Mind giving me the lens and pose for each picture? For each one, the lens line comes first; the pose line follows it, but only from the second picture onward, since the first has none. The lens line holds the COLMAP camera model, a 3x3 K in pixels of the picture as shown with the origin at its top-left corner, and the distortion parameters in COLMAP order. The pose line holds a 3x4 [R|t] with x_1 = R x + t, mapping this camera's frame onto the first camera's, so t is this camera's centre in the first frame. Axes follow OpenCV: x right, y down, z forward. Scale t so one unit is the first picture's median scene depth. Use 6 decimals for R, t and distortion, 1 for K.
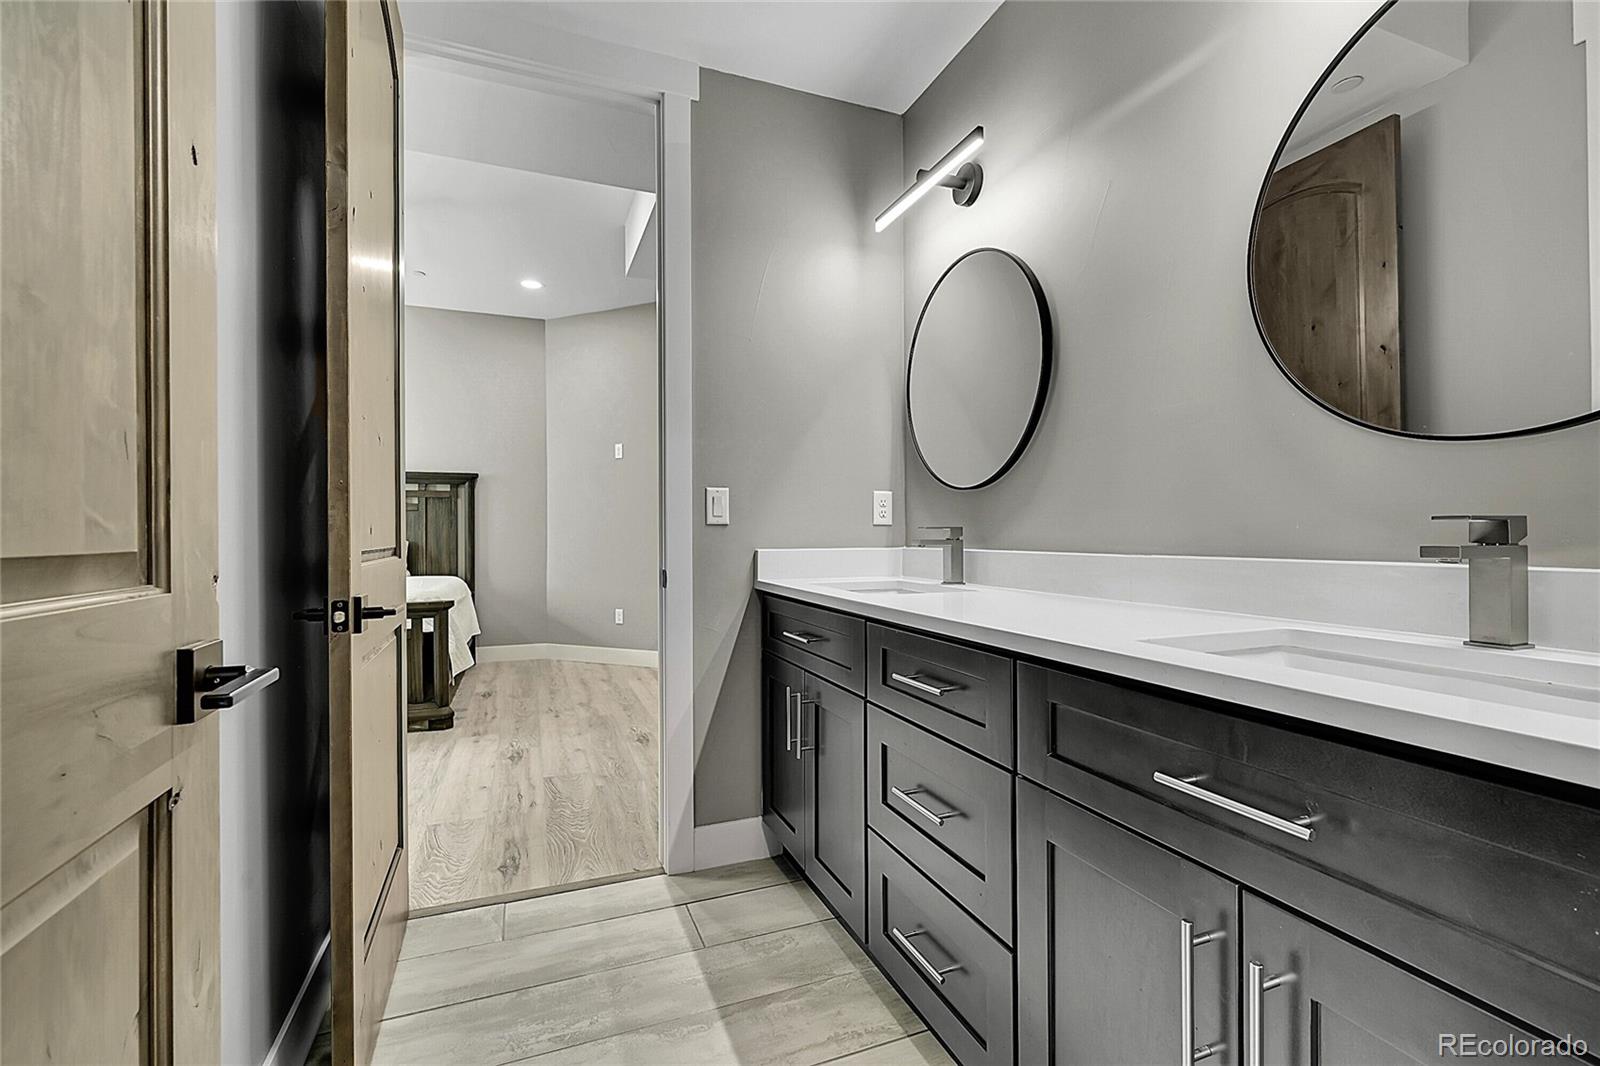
lens RADIAL K [[705.2, 0, 810.1], [0, 705.2, 536.4], [0, 0, 1]] dist [-0.001227, -0.000122]
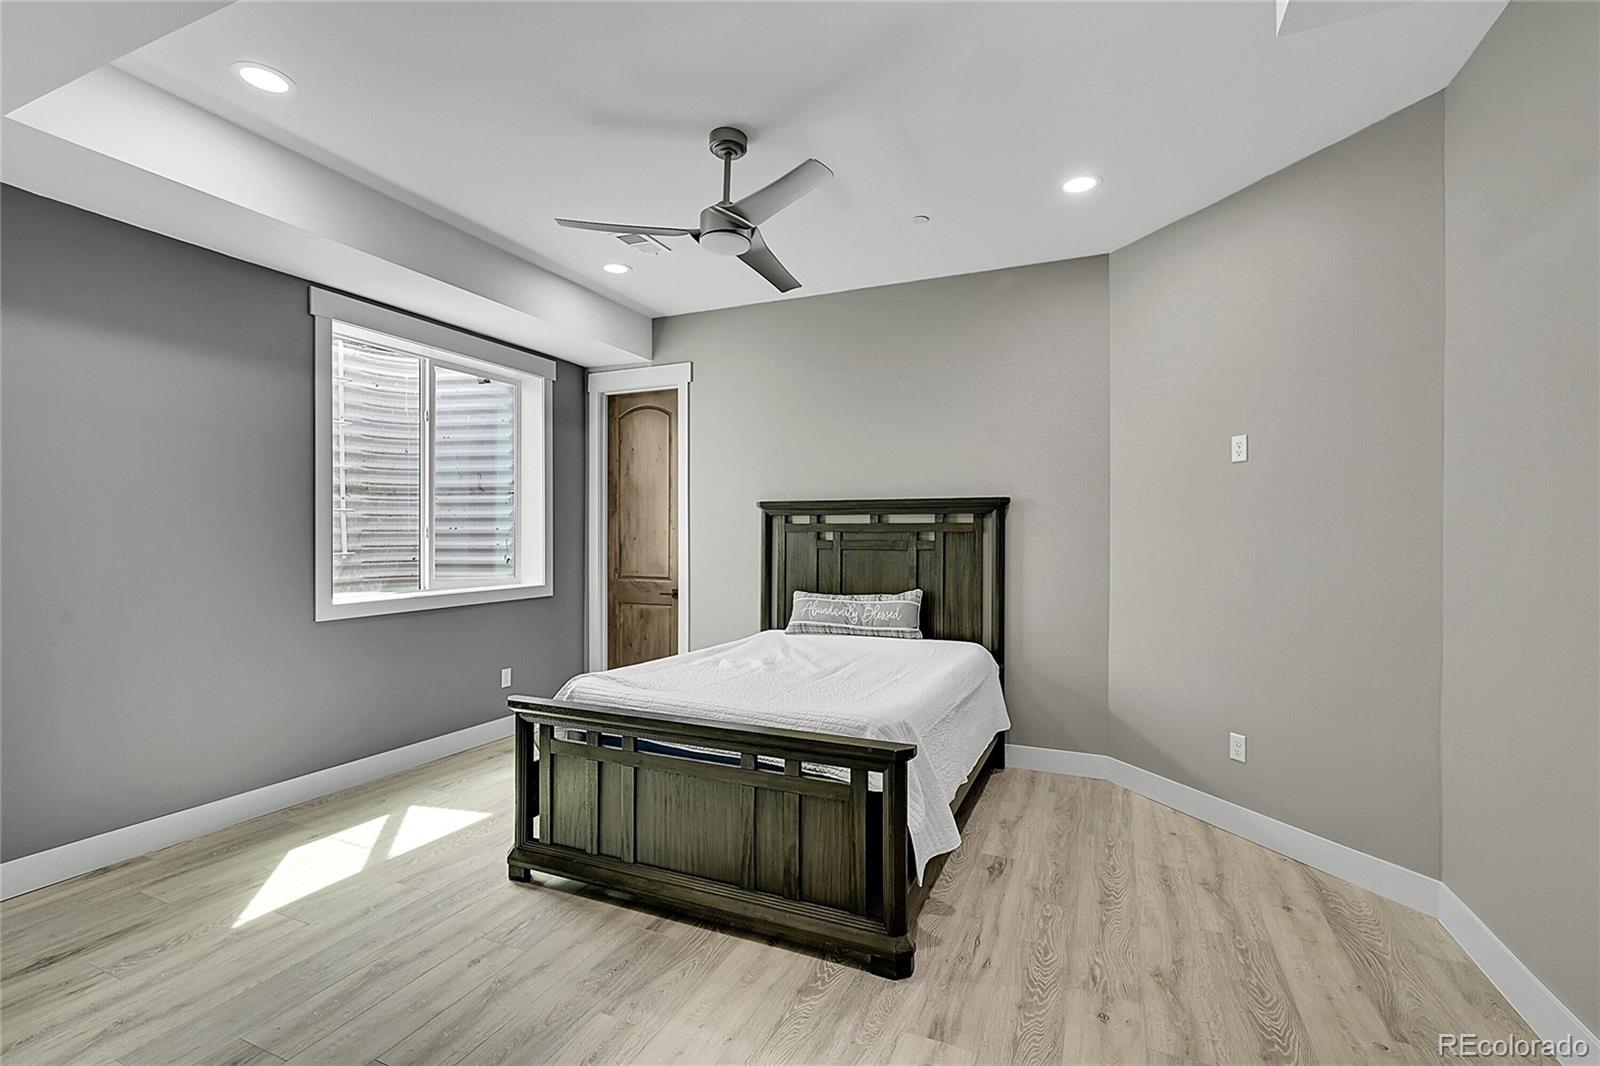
lens RADIAL K [[705.2, 0, 810.1], [0, 705.2, 536.4], [0, 0, 1]] dist [-0.001227, -0.000122]
pose [[0.704518, 0.006150, -0.709660, -0.115848], [-0.007477, 0.999971, 0.001244, -0.050292], [0.709647, 0.004430, 0.704544, 0.372263]]
